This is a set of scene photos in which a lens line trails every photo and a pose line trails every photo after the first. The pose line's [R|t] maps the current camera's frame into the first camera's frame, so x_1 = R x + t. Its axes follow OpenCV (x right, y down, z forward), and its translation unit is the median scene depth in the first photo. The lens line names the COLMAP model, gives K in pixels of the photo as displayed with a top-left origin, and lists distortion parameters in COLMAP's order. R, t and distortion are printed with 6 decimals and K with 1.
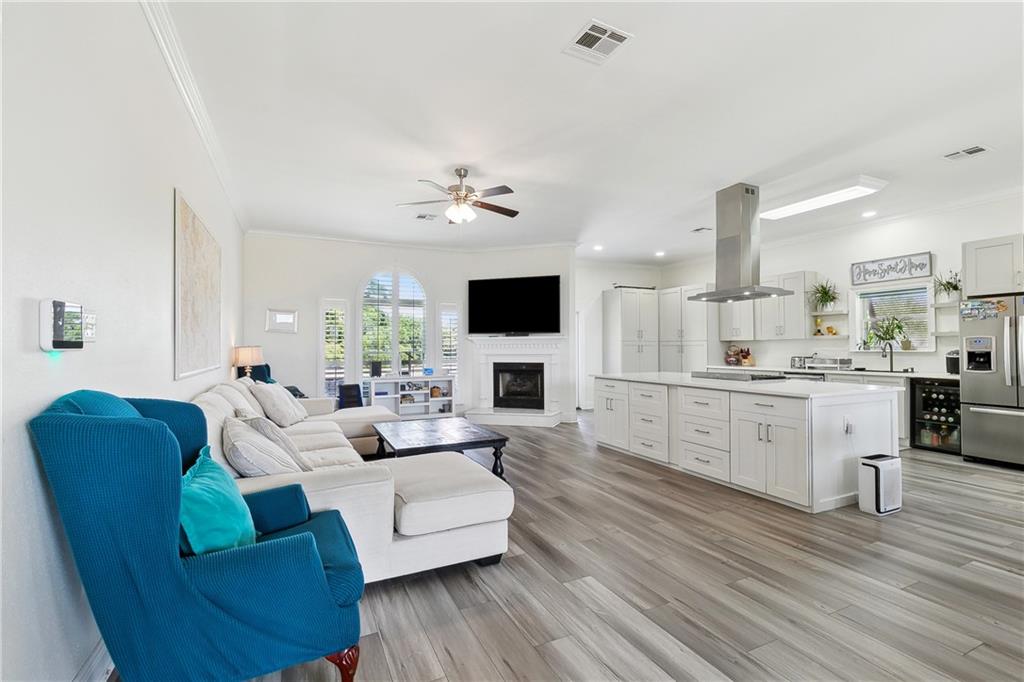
lens RADIAL K [[467.5, 0, 507.8], [0, 467.5, 344.5], [0, 0, 1]] dist [0.003656, -0.000413]
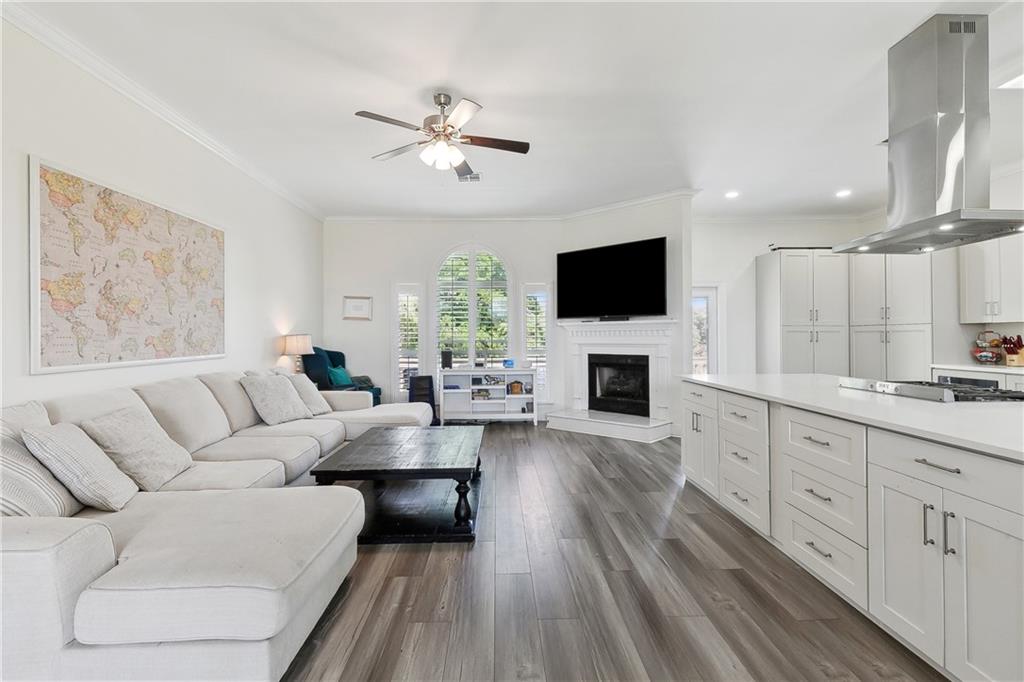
lens RADIAL K [[467.5, 0, 514.2], [0, 467.5, 335.1], [0, 0, 1]] dist [0.003656, -0.000413]
pose [[0.913931, -0.001251, -0.405868, 0.187694], [0.004254, 0.999970, 0.006497, 0.000433], [0.405848, -0.007665, 0.913908, 0.225287]]
